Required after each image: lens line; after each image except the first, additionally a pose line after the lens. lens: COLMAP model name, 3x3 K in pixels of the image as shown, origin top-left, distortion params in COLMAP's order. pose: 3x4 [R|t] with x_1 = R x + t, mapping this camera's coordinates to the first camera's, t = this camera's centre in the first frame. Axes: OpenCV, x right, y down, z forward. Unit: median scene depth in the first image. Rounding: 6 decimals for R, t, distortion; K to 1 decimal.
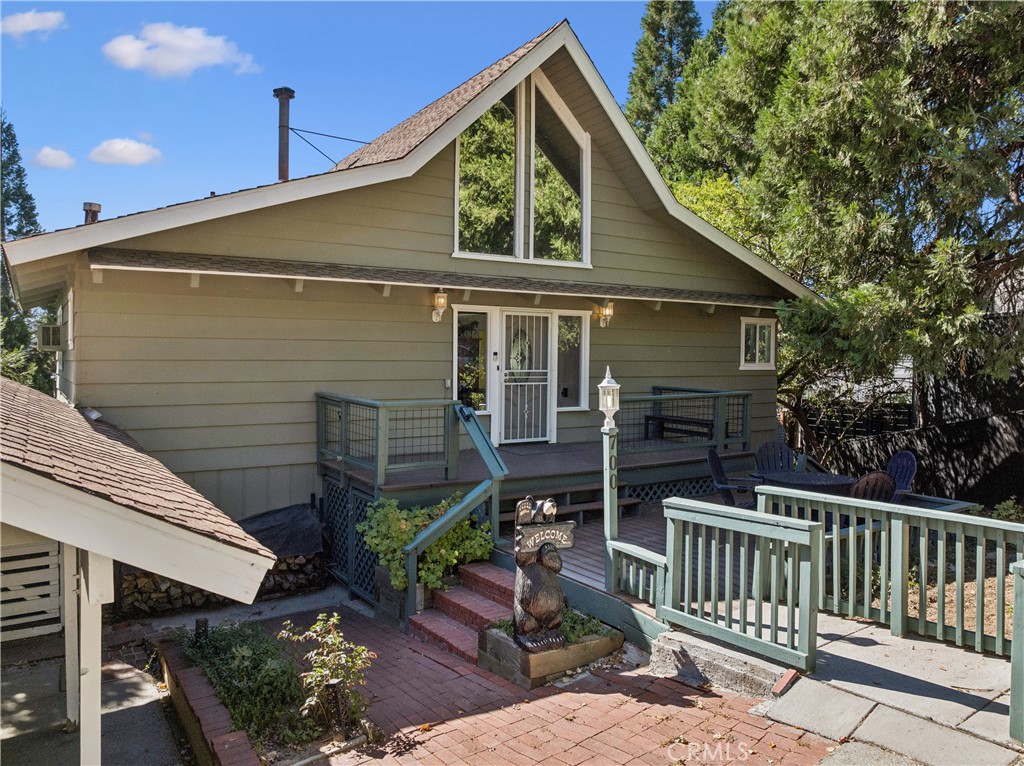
lens RADIAL K [[725.3, 0, 512.0], [0, 725.3, 383.0], [0, 0, 1]] dist [-0.011354, -0.003037]
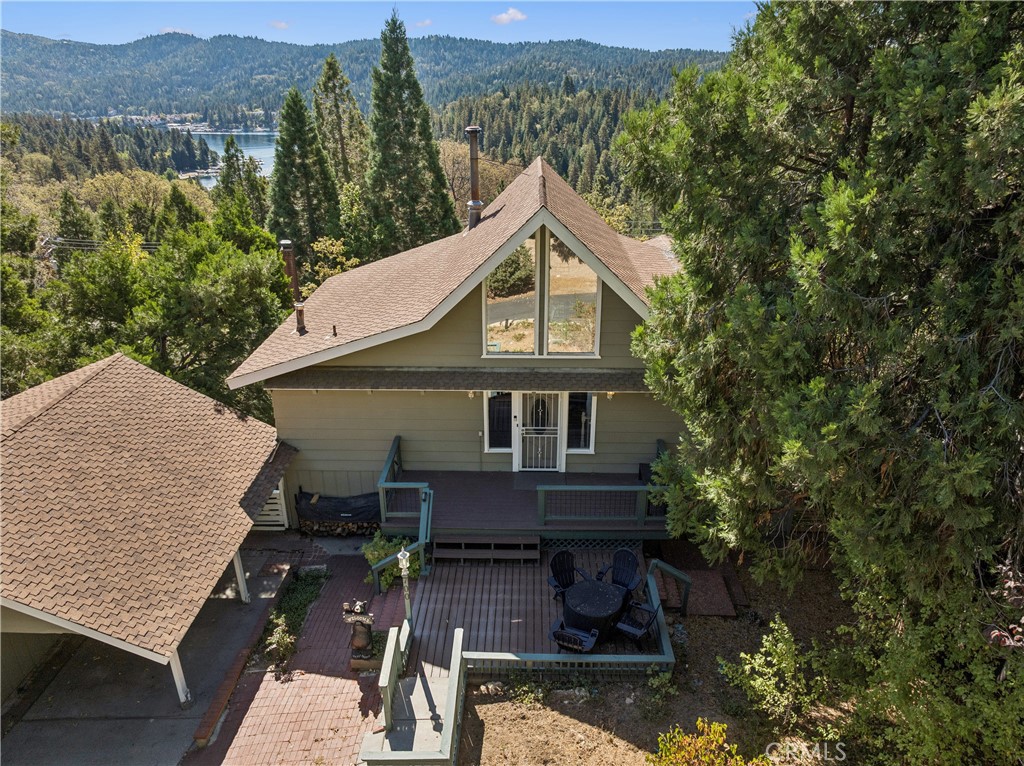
lens RADIAL K [[702.7, 0, 512.0], [0, 702.7, 383.0], [0, 0, 1]] dist [0.000187, 0.000556]
pose [[0.820617, 0.214557, -0.529672, 0.744741], [-0.002588, 0.928232, 0.371994, -0.661117], [0.571472, -0.303894, 0.762278, -0.080939]]
